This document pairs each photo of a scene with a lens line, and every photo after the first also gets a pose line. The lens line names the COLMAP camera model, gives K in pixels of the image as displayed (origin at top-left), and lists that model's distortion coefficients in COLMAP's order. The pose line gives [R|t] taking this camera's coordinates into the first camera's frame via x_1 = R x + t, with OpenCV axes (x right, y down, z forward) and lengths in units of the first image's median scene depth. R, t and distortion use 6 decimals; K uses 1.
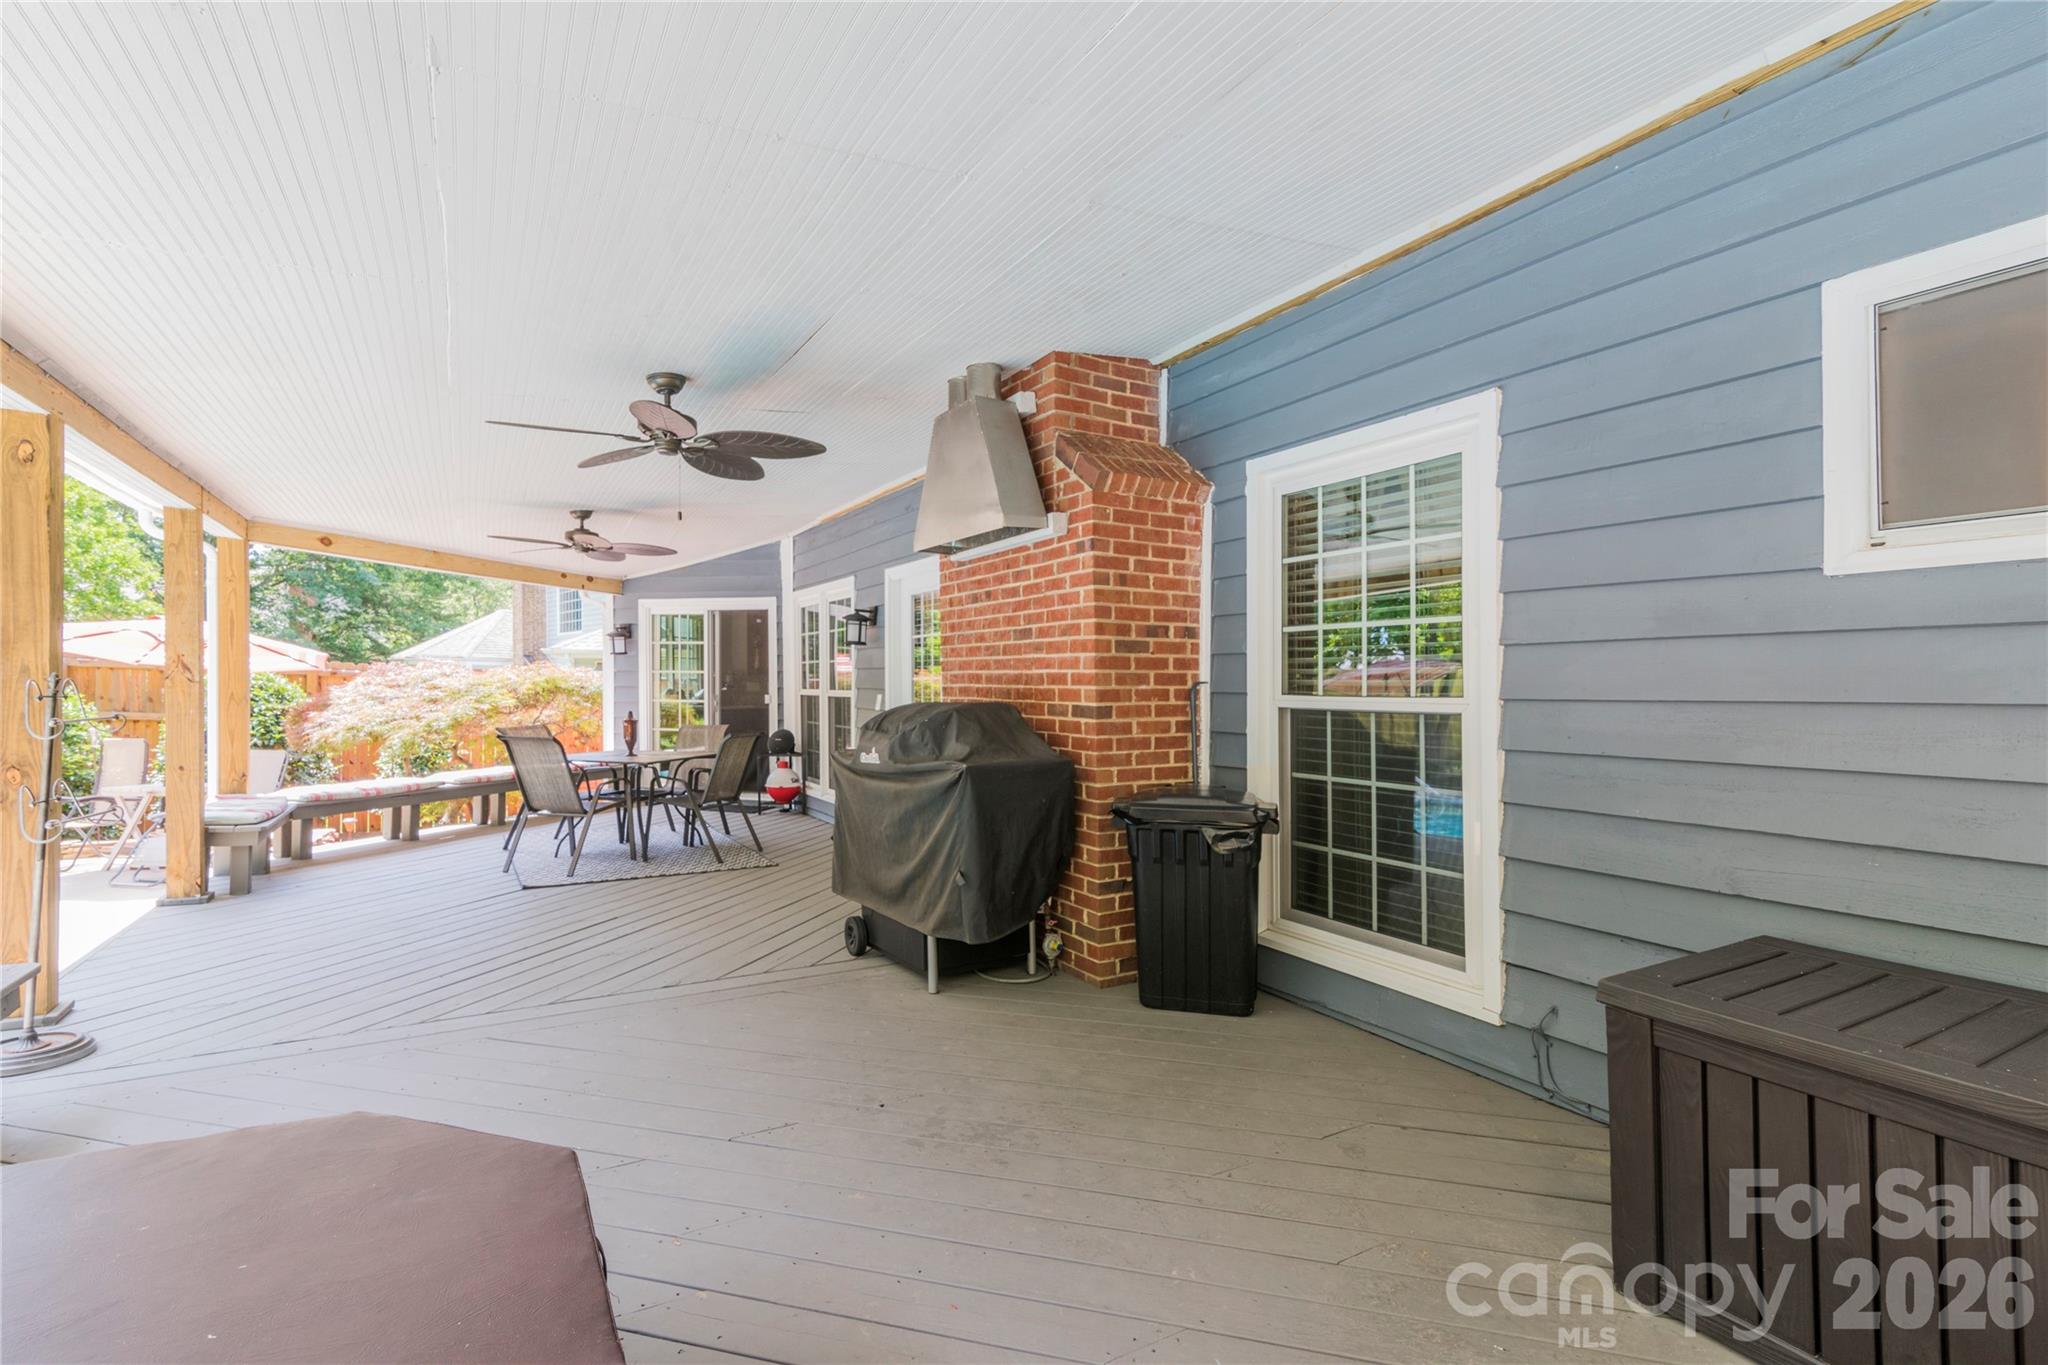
lens RADIAL K [[951.1, 0, 1031.6], [0, 951.1, 680.7], [0, 0, 1]] dist [0.016167, -0.002138]
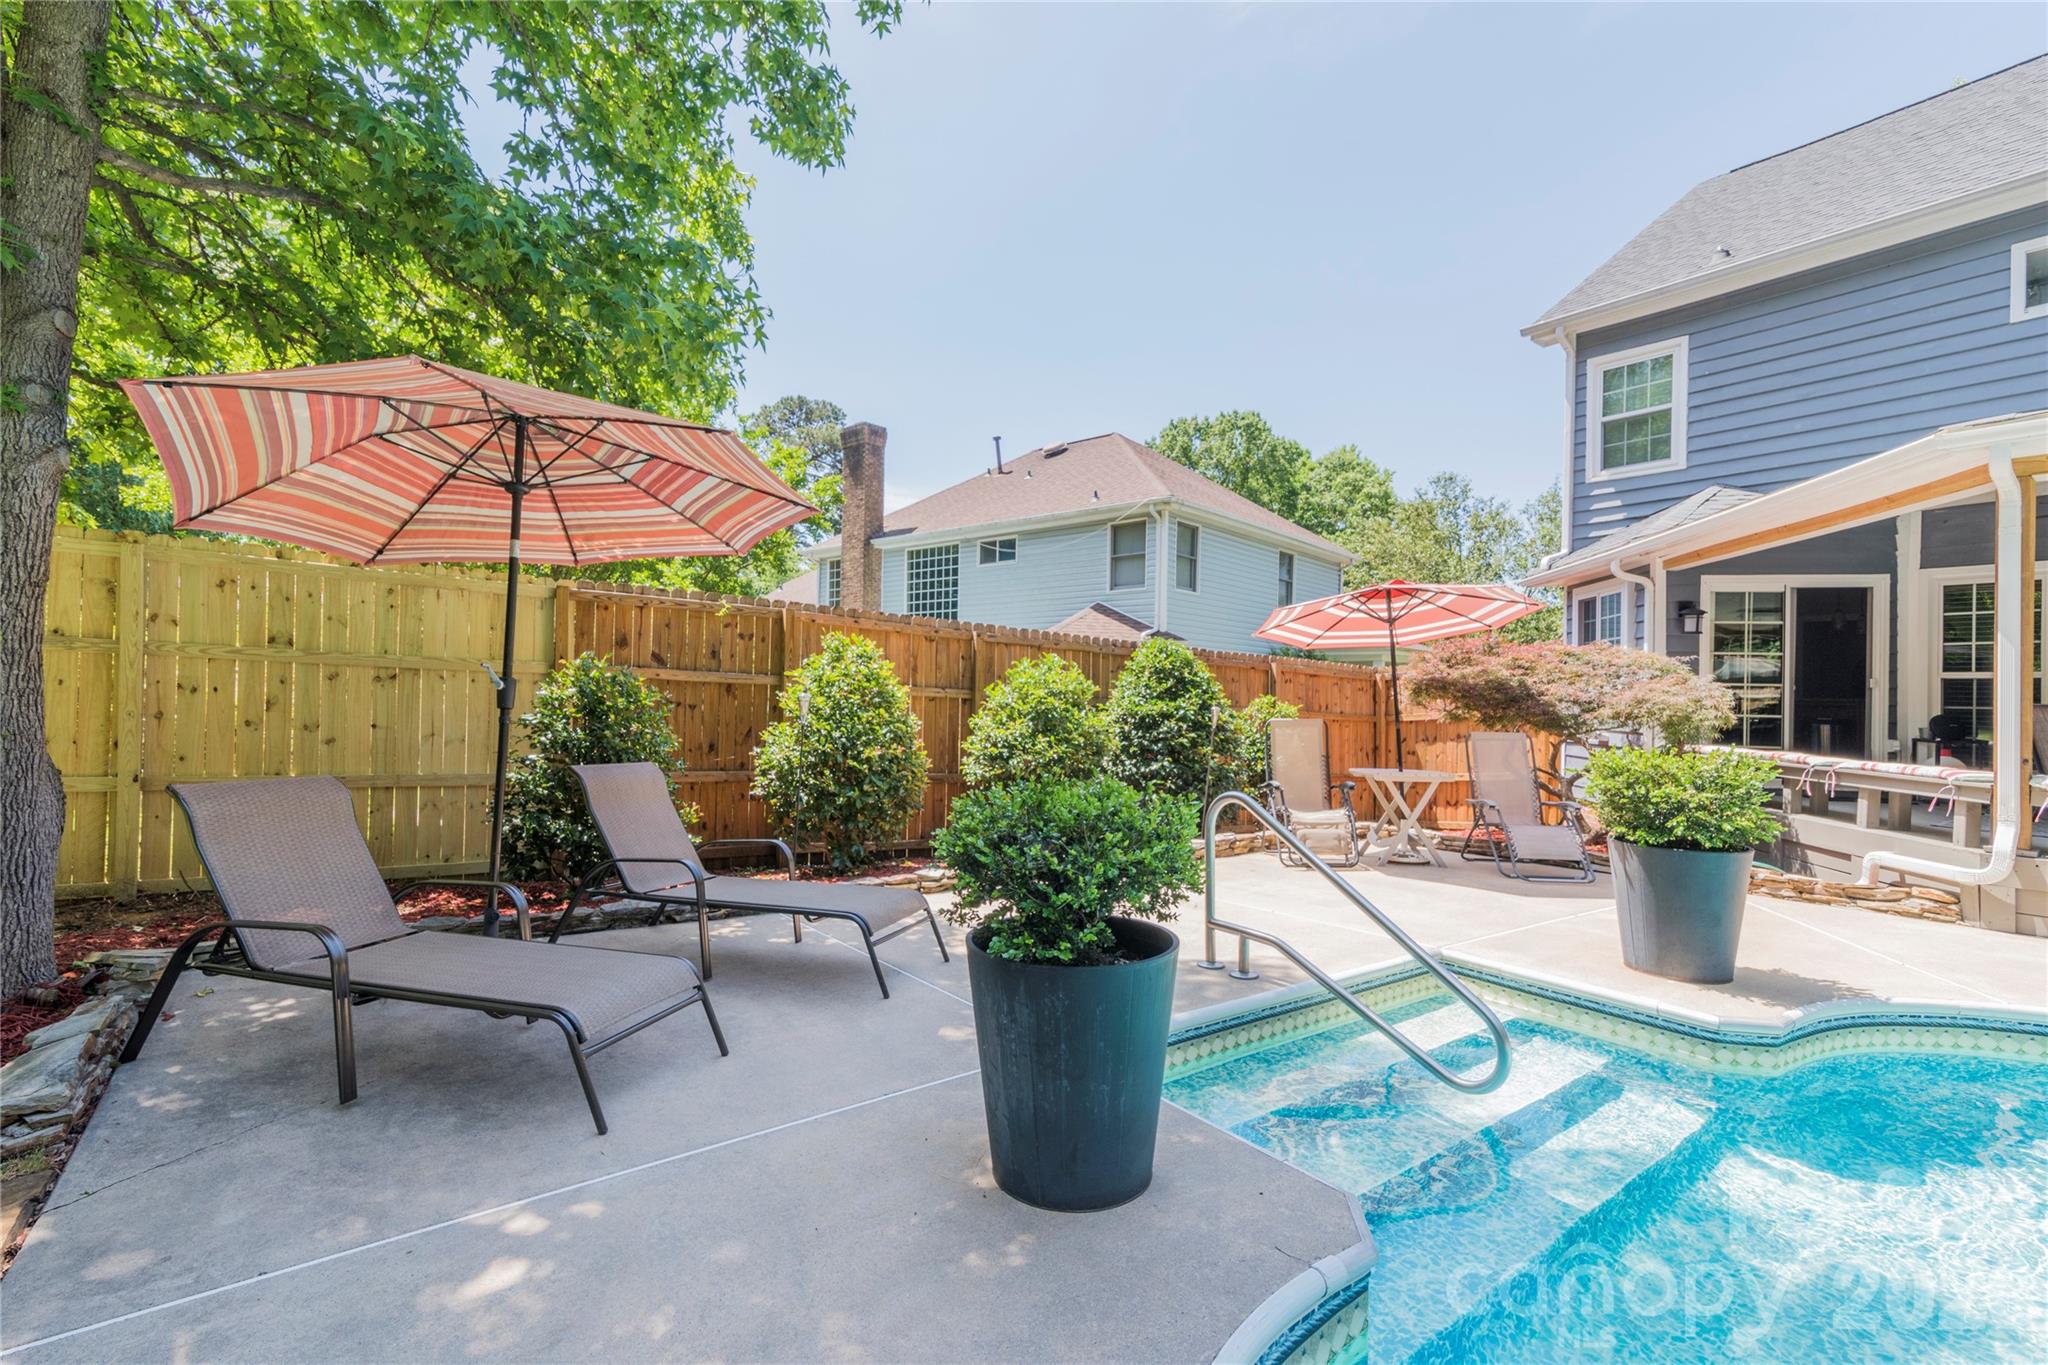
lens RADIAL K [[951.1, 0, 1018.8], [0, 951.1, 683.6], [0, 0, 1]] dist [0.016167, -0.002138]
pose [[0.994510, 0.010727, 0.104089, -2.582518], [-0.010267, 0.999935, -0.004948, 0.072498], [-0.104136, 0.003852, 0.994556, 0.299197]]
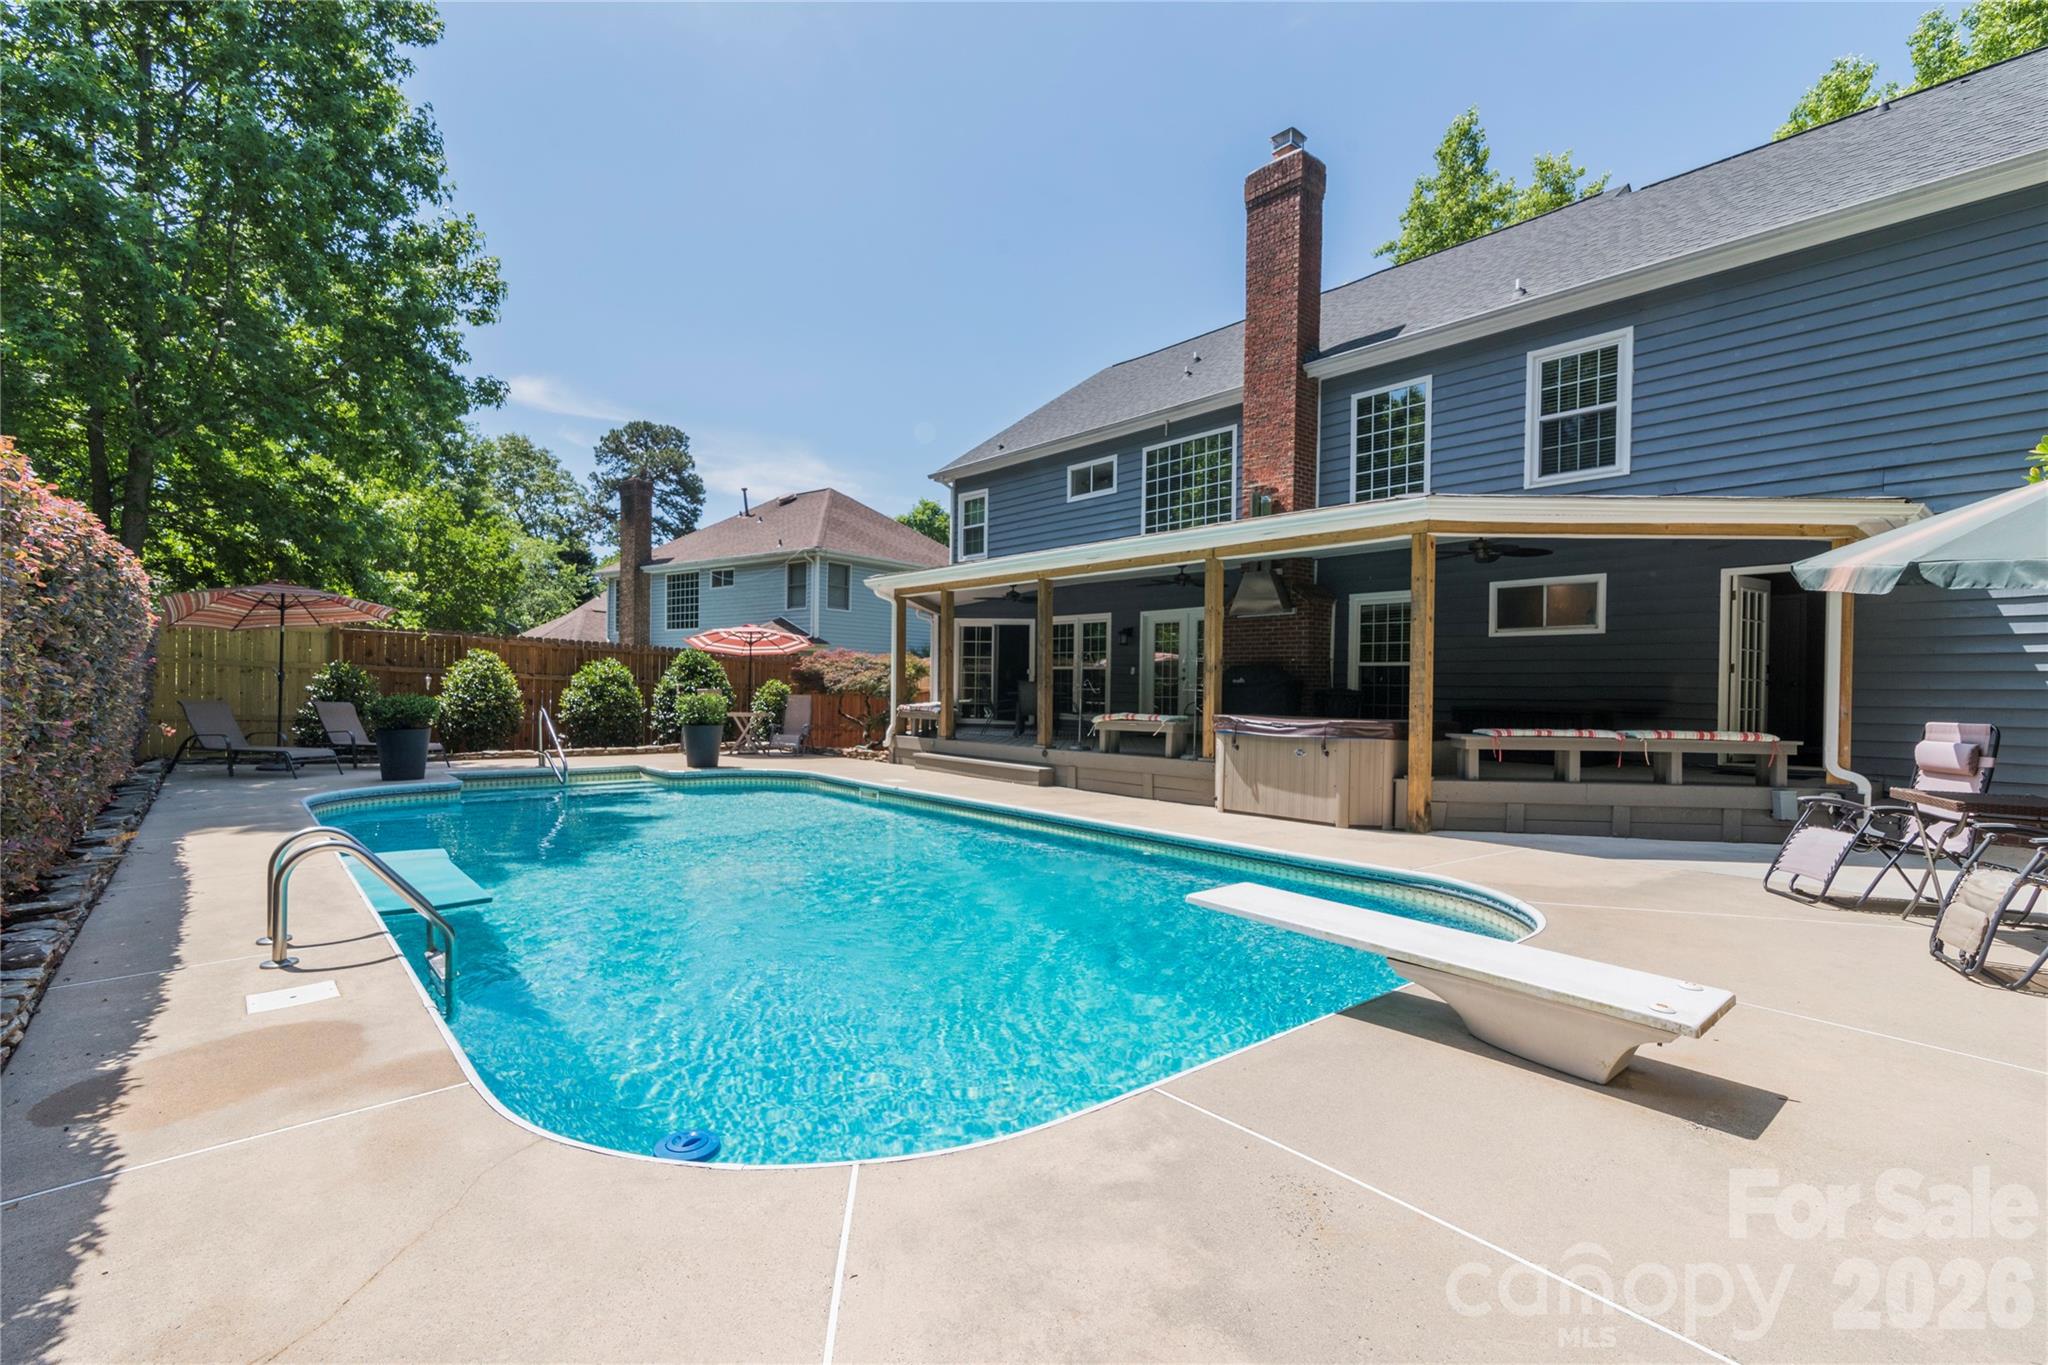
lens RADIAL K [[951.1, 0, 1022.7], [0, 951.1, 690.7], [0, 0, 1]] dist [0.016167, -0.002138]
pose [[0.982279, 0.004962, 0.187357, -1.383001], [-0.007463, 0.999892, 0.012642, 0.071927], [-0.187274, -0.013816, 0.982211, -1.898478]]
